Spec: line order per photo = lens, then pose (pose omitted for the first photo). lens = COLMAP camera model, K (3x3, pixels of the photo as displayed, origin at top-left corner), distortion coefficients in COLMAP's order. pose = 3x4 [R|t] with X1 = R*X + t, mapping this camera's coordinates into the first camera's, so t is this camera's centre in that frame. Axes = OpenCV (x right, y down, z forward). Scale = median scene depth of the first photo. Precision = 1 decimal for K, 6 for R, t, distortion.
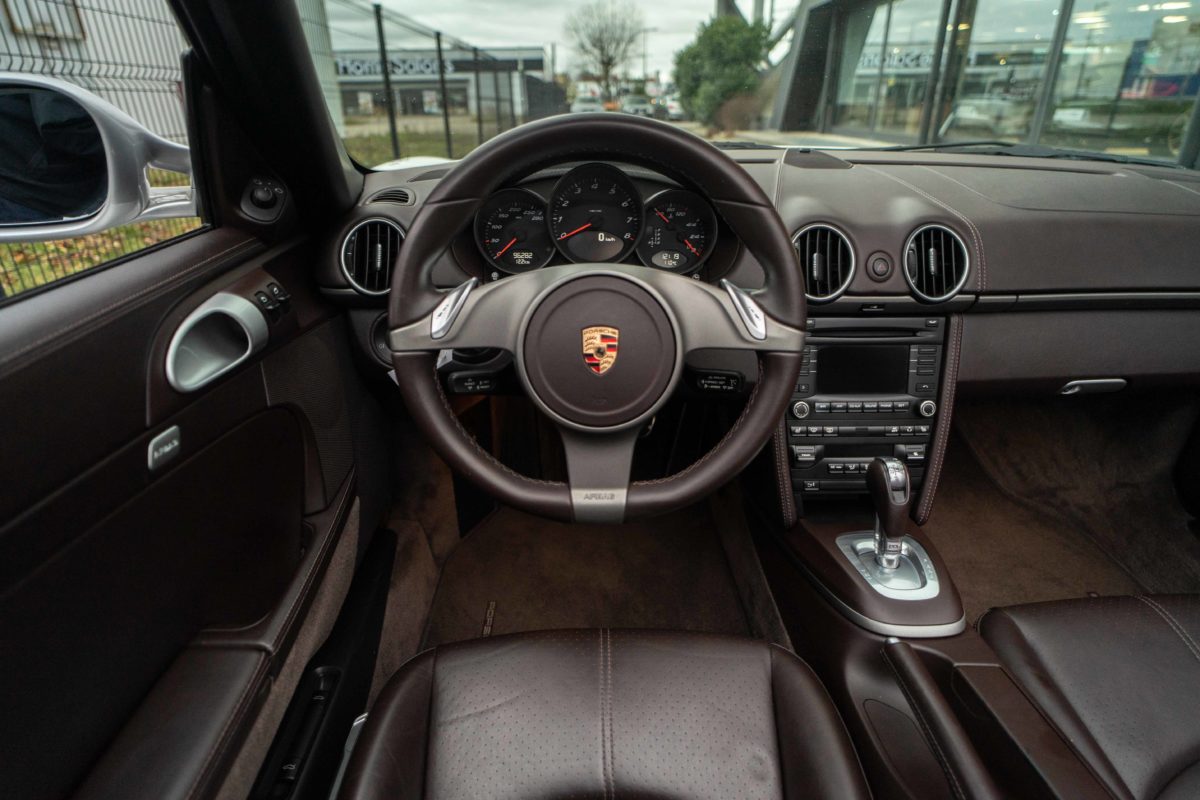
lens RADIAL K [[635.5, 0, 600.0], [0, 635.5, 400.0], [0, 0, 1]] dist [-0.001243, 0.000394]
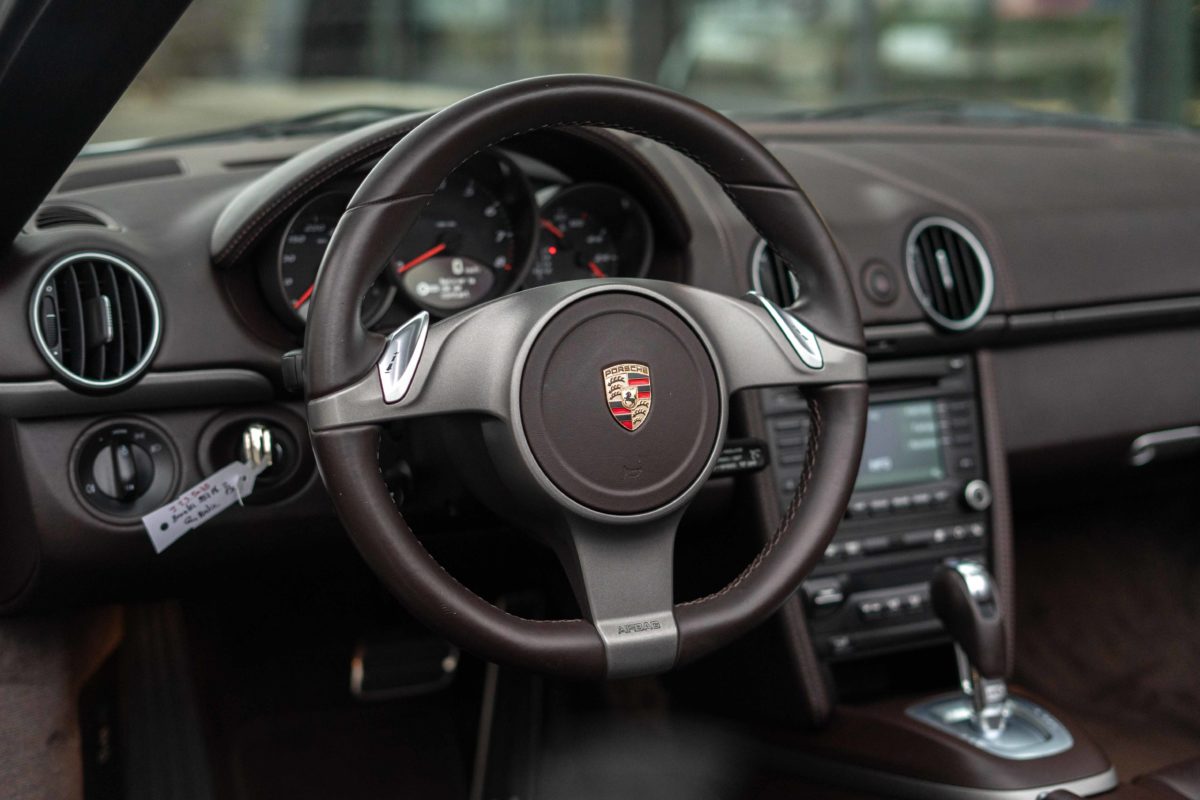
lens RADIAL K [[1838.1, 0, 574.7], [0, 1838.1, 398.0], [0, 0, 1]] dist [-0.008592, -0.000687]
pose [[0.910309, -0.082655, 0.405594, -0.611131], [0.173373, 0.965905, -0.192275, 0.209871], [-0.375872, 0.245348, 0.893602, -0.537689]]
